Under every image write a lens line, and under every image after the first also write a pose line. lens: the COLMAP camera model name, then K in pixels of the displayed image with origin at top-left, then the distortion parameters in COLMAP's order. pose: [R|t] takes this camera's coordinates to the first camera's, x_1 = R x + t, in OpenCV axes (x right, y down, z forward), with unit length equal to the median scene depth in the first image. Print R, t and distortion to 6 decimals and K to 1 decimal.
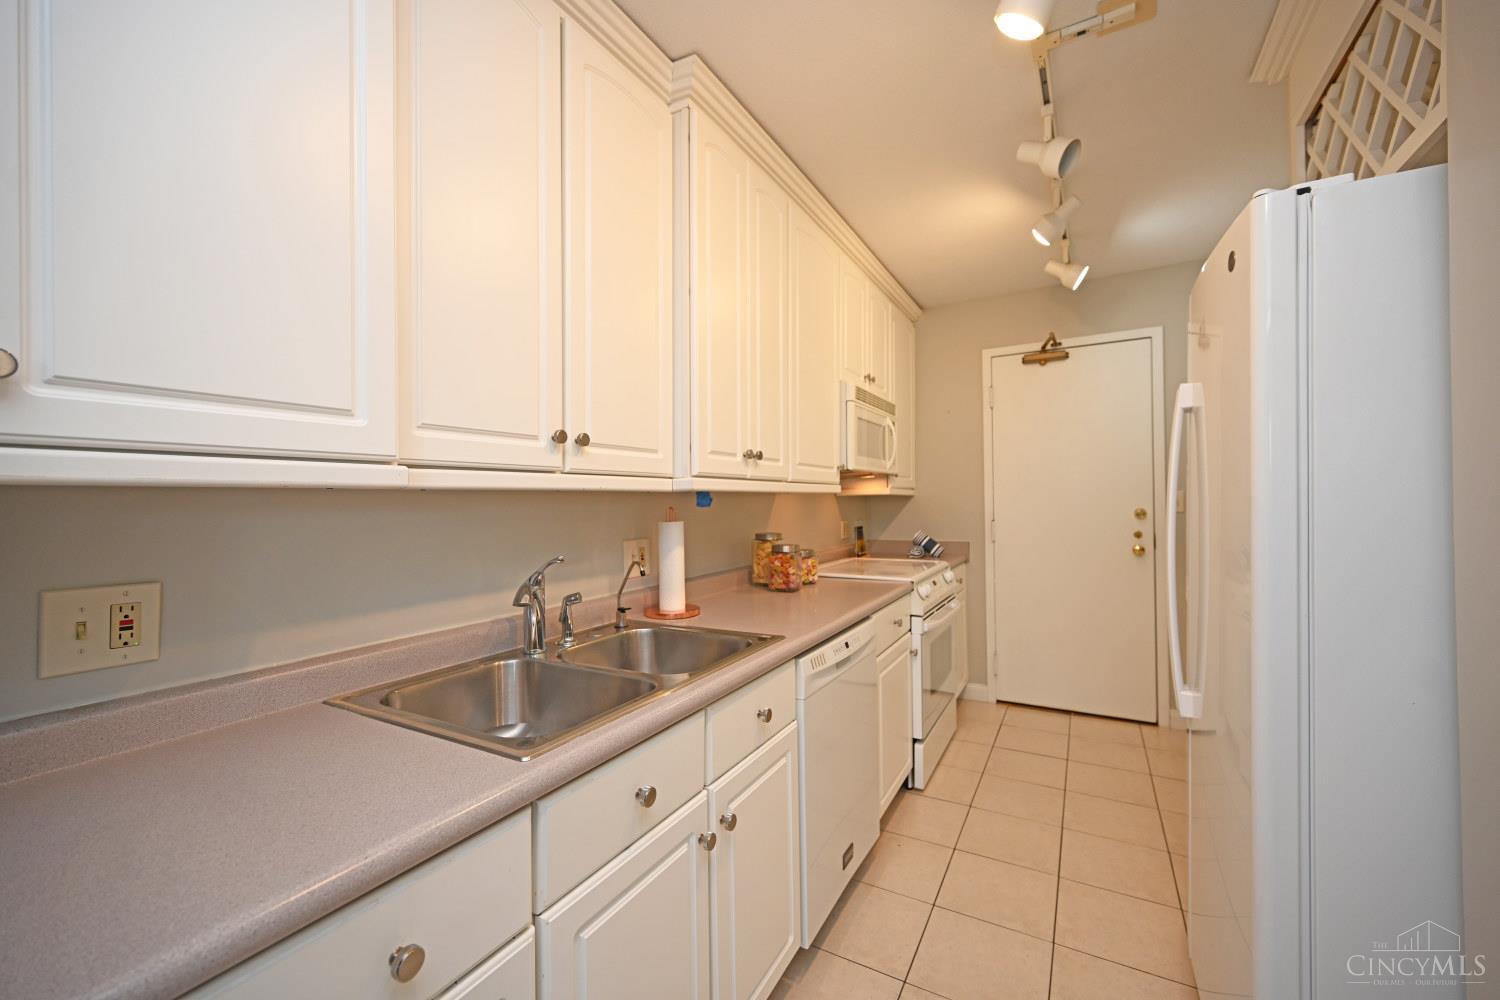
lens RADIAL K [[586.9, 0, 750.0], [0, 586.9, 500.0], [0, 0, 1]] dist [0.000791, 0.000134]
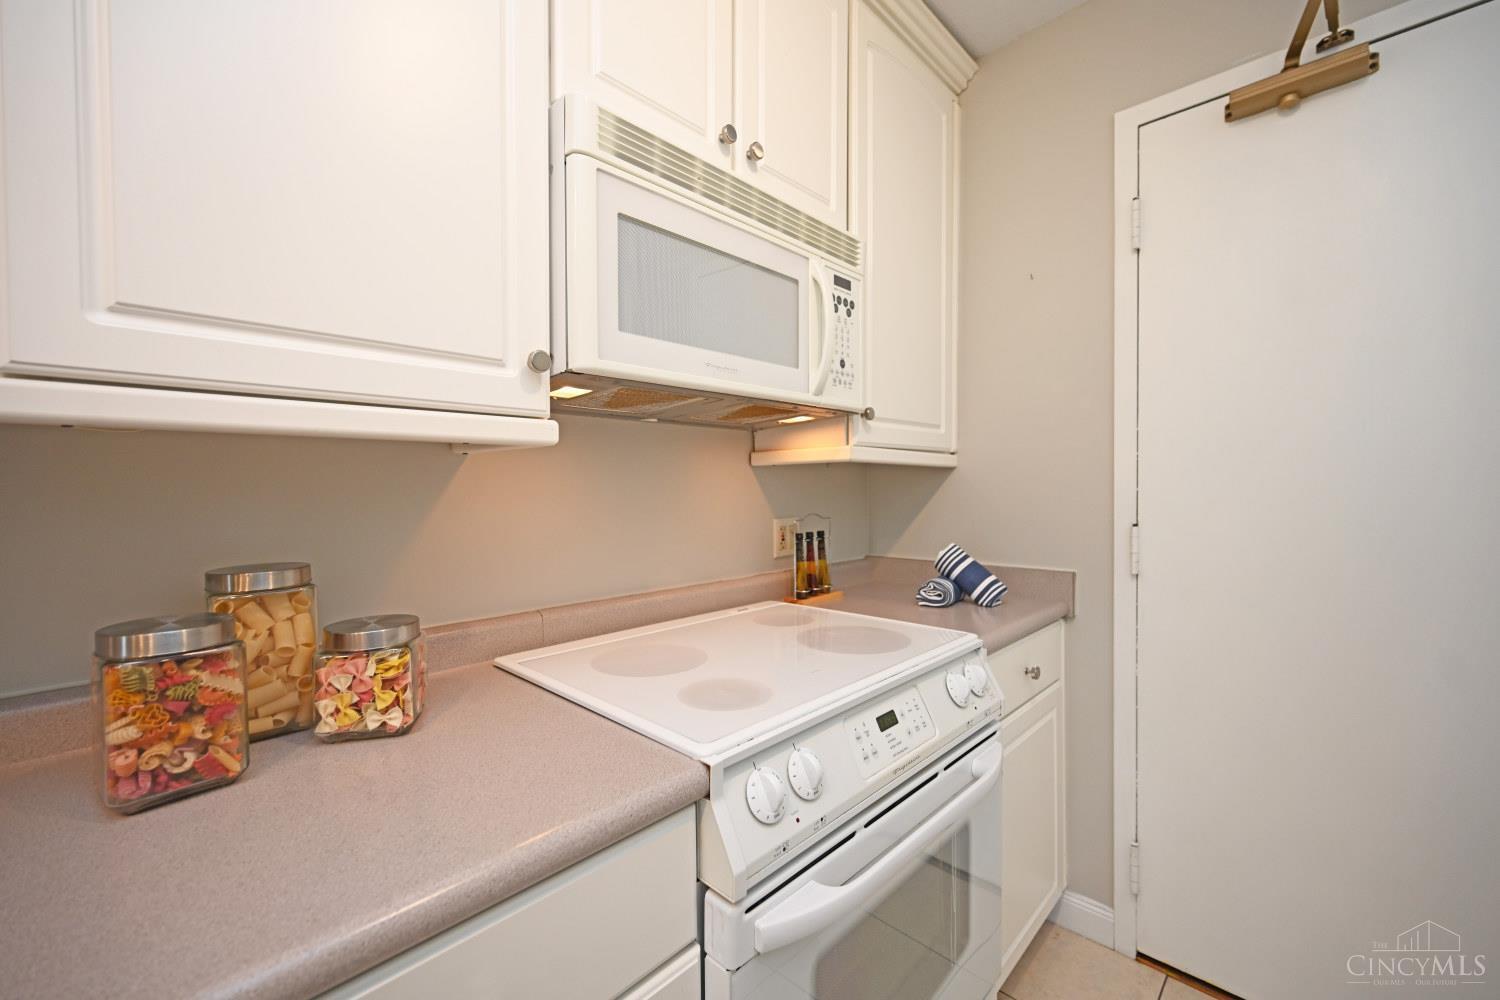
lens RADIAL K [[601.5, 0, 752.9], [0, 601.5, 488.2], [0, 0, 1]] dist [0.000875, -0.000070]
pose [[0.968685, 0.014442, -0.247874, 0.259686], [-0.010784, 0.999812, 0.016109, 0.004380], [0.248060, -0.012931, 0.968658, 0.526441]]
